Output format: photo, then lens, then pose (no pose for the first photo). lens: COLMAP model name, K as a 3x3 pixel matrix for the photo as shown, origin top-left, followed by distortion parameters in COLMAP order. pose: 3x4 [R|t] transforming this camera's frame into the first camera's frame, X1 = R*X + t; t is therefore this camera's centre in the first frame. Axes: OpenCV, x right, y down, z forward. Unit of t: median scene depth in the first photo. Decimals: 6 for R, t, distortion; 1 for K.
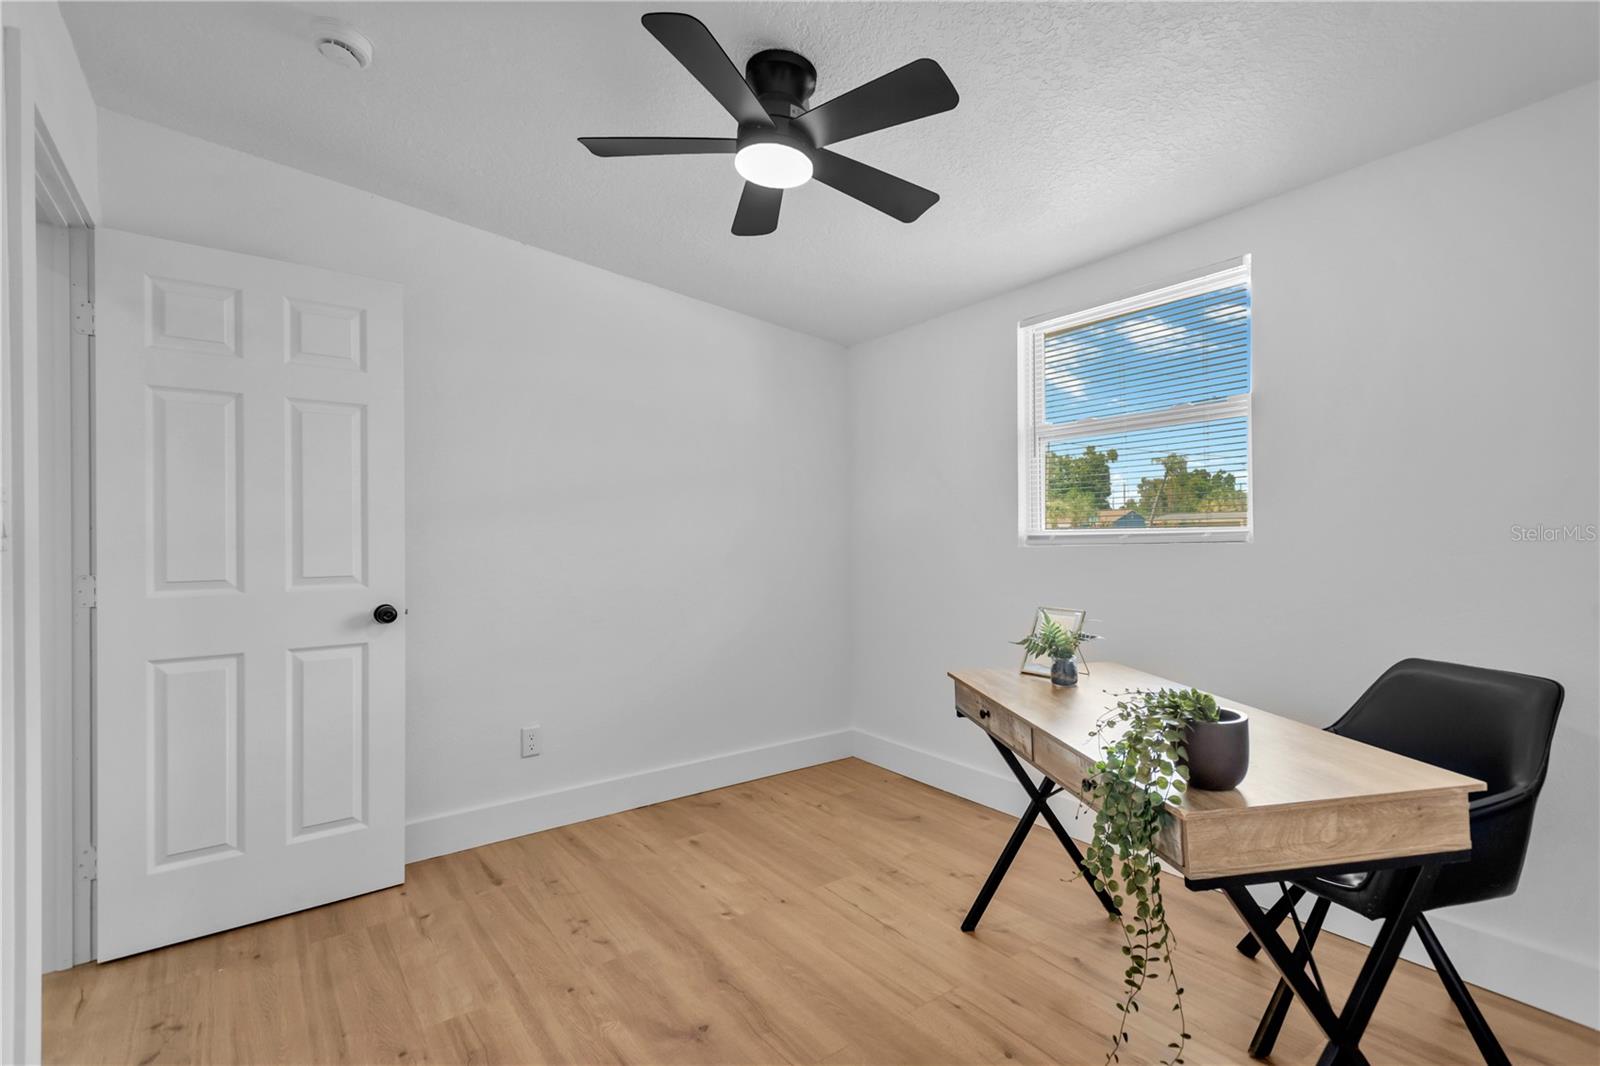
lens RADIAL K [[748.6, 0, 805.8], [0, 748.6, 533.5], [0, 0, 1]] dist [0.016236, -0.001404]
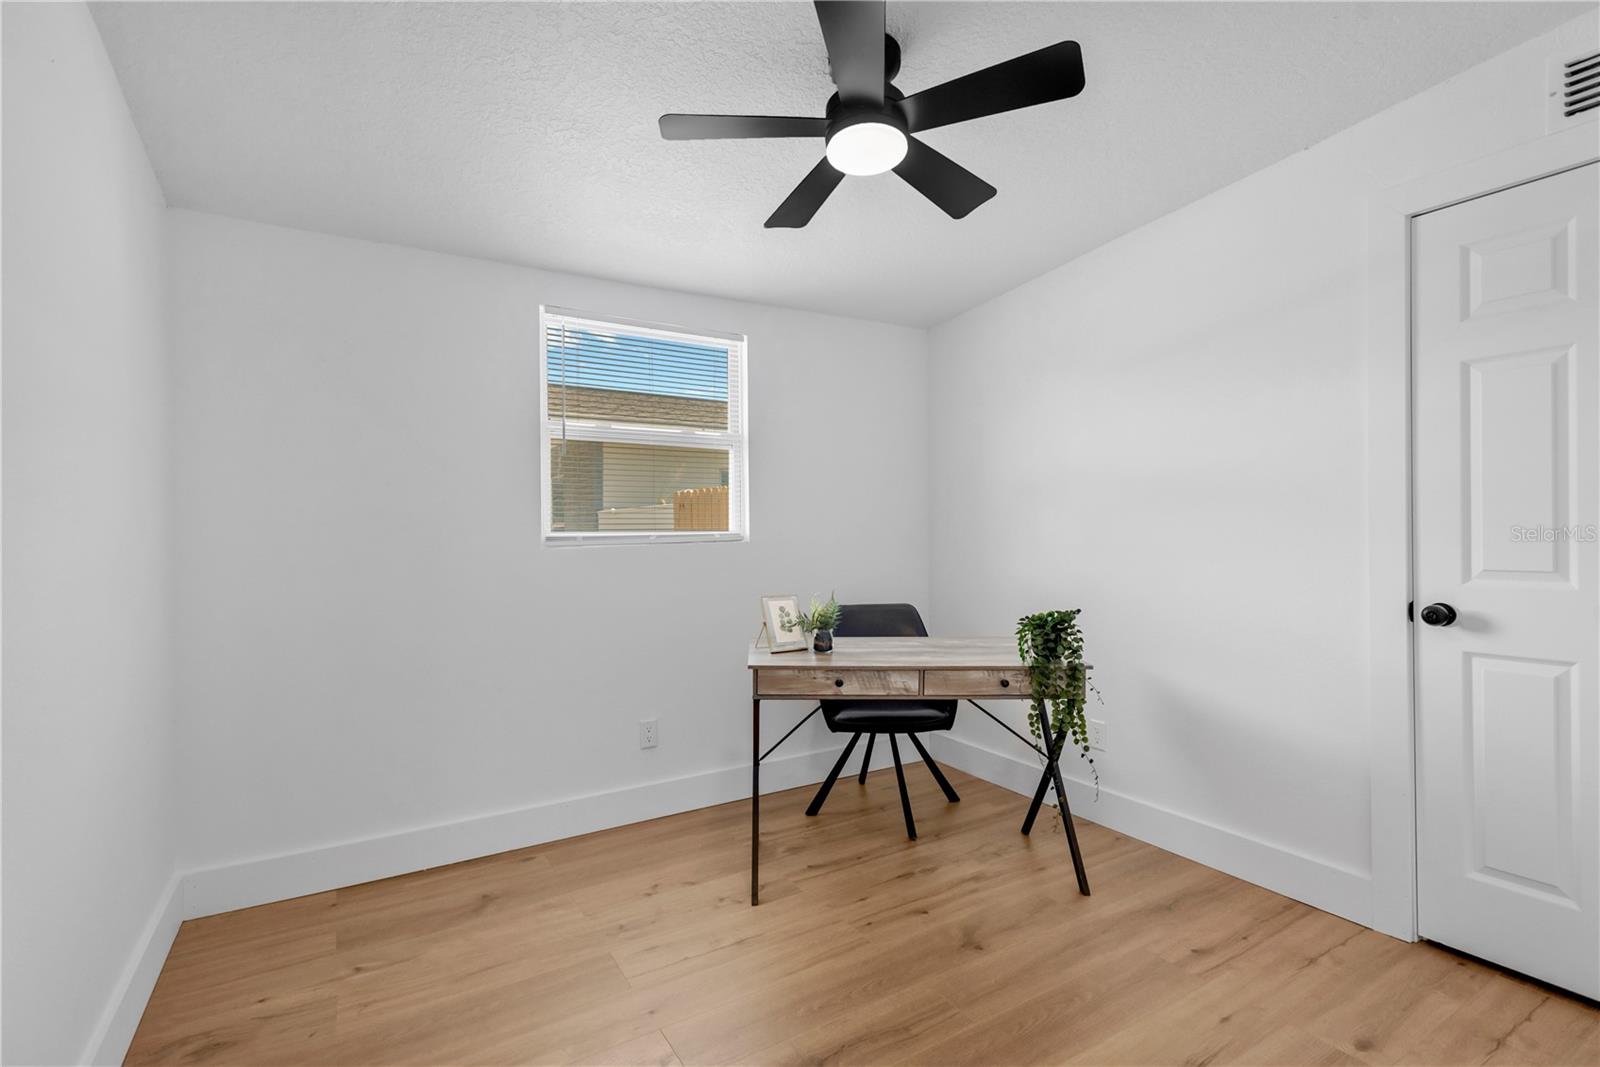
lens RADIAL K [[748.6, 0, 805.8], [0, 748.6, 534.0], [0, 0, 1]] dist [0.016236, -0.001404]
pose [[0.074626, 0.004528, 0.997201, -0.627166], [-0.000448, 0.999990, -0.004507, 0.003525], [-0.997211, -0.000111, 0.074627, 0.624364]]
